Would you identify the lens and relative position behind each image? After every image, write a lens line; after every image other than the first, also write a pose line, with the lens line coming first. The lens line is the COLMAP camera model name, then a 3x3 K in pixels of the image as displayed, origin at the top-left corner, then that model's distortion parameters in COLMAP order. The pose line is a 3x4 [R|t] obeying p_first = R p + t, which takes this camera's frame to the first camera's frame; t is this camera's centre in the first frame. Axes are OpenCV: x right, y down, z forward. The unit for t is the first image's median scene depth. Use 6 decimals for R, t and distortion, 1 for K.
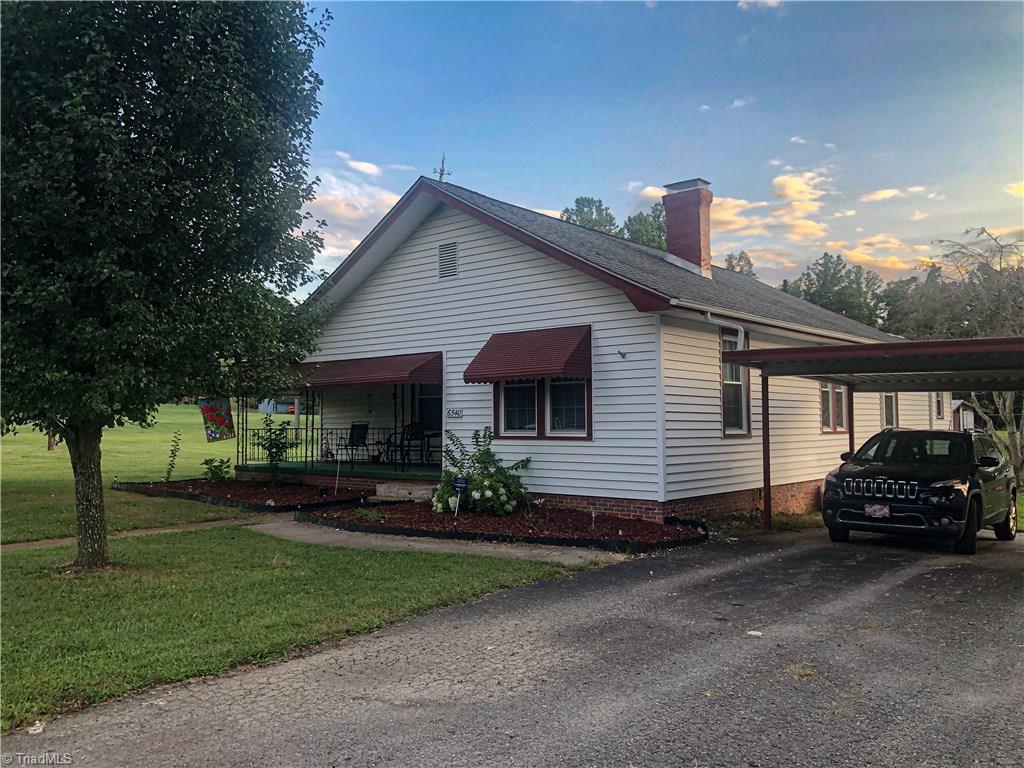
lens RADIAL K [[832.5, 0, 514.3], [0, 832.5, 380.3], [0, 0, 1]] dist [0.063136, -0.102848]
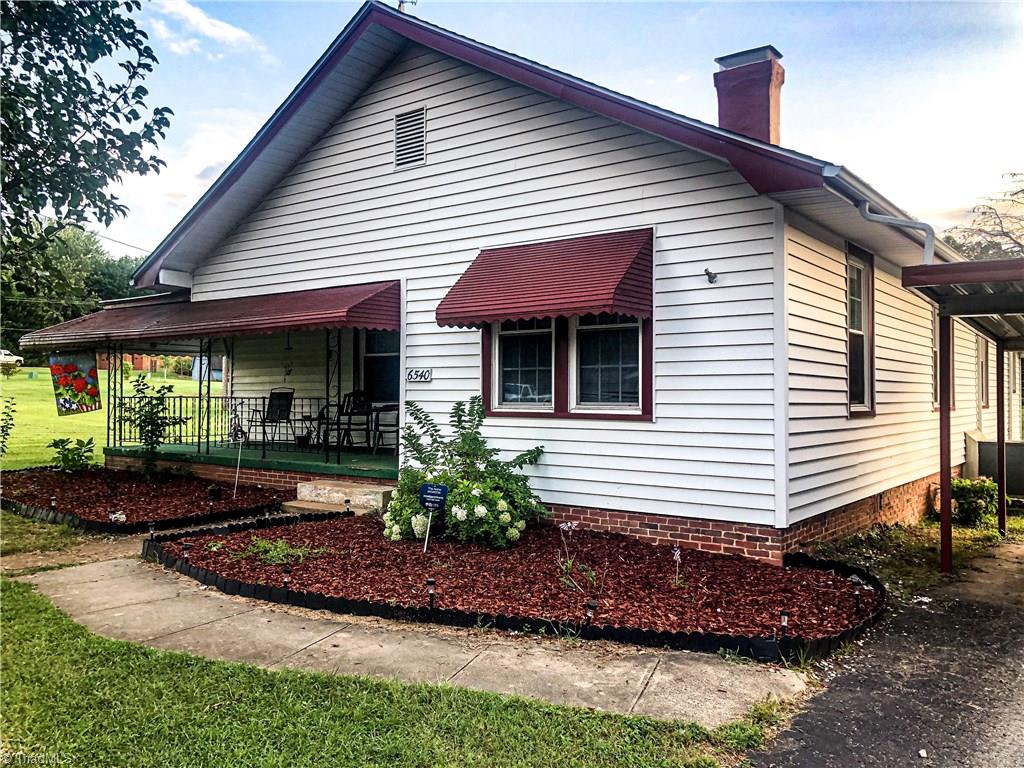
lens RADIAL K [[830.4, 0, 510.9], [0, 830.4, 374.4], [0, 0, 1]] dist [0.089573, -0.197209]
pose [[0.998345, 0.010420, 0.056554, -0.039588], [-0.011969, 0.999560, 0.027125, 0.021999], [-0.056246, -0.027757, 0.998031, 0.378801]]
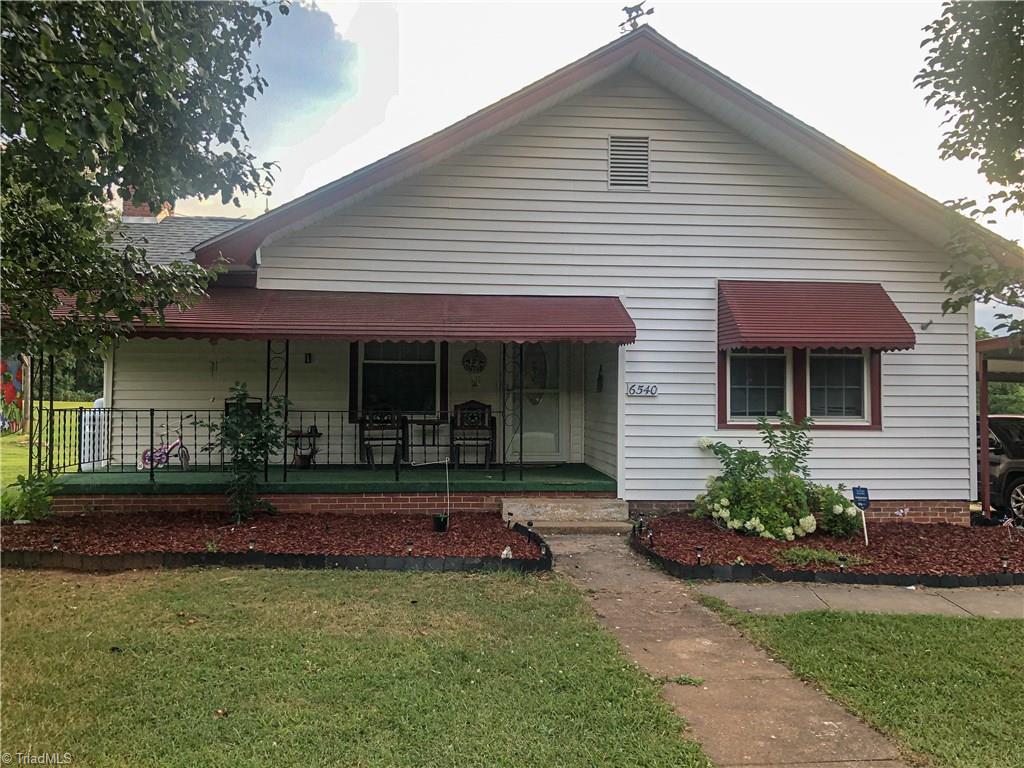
lens RADIAL K [[832.5, 0, 514.3], [0, 832.5, 380.3], [0, 0, 1]] dist [0.063136, -0.102848]
pose [[0.702753, 0.031544, 0.710734, -0.670631], [-0.047637, 0.998861, 0.002770, 0.036938], [-0.709837, -0.035804, 0.703455, 0.639611]]
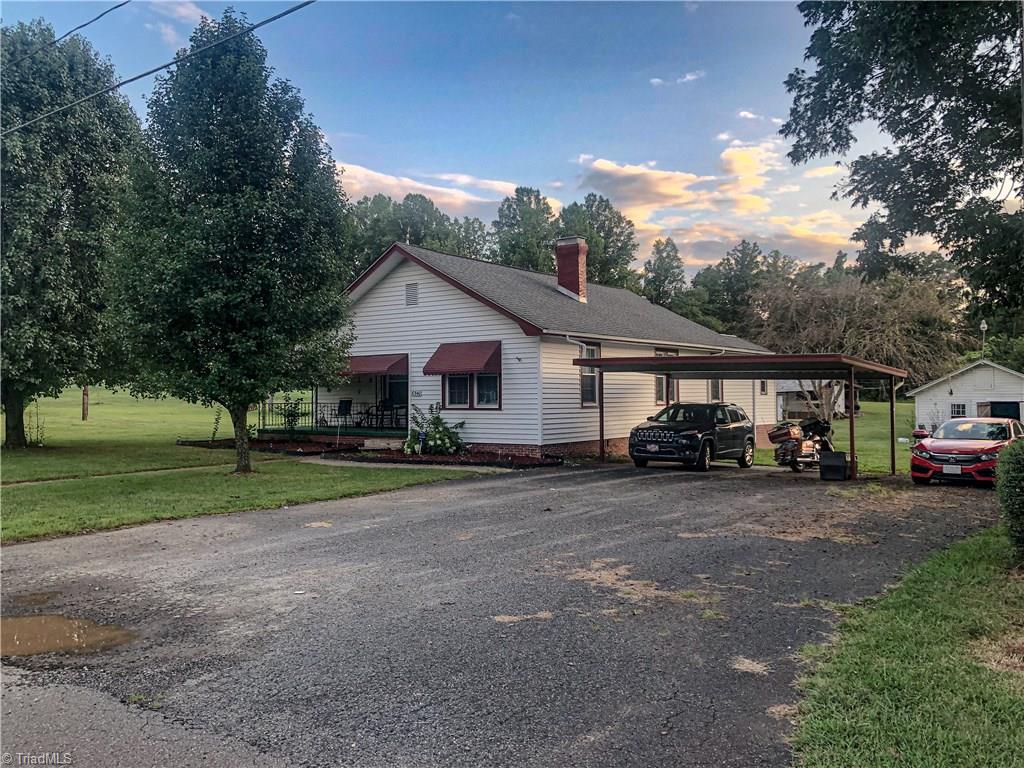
lens RADIAL K [[832.5, 0, 514.3], [0, 832.5, 380.3], [0, 0, 1]] dist [0.063136, -0.102848]
pose [[0.997916, -0.001111, 0.064510, 0.011133], [-0.001038, 0.999446, 0.033271, -0.039831], [-0.064512, -0.033268, 0.997362, -0.608437]]
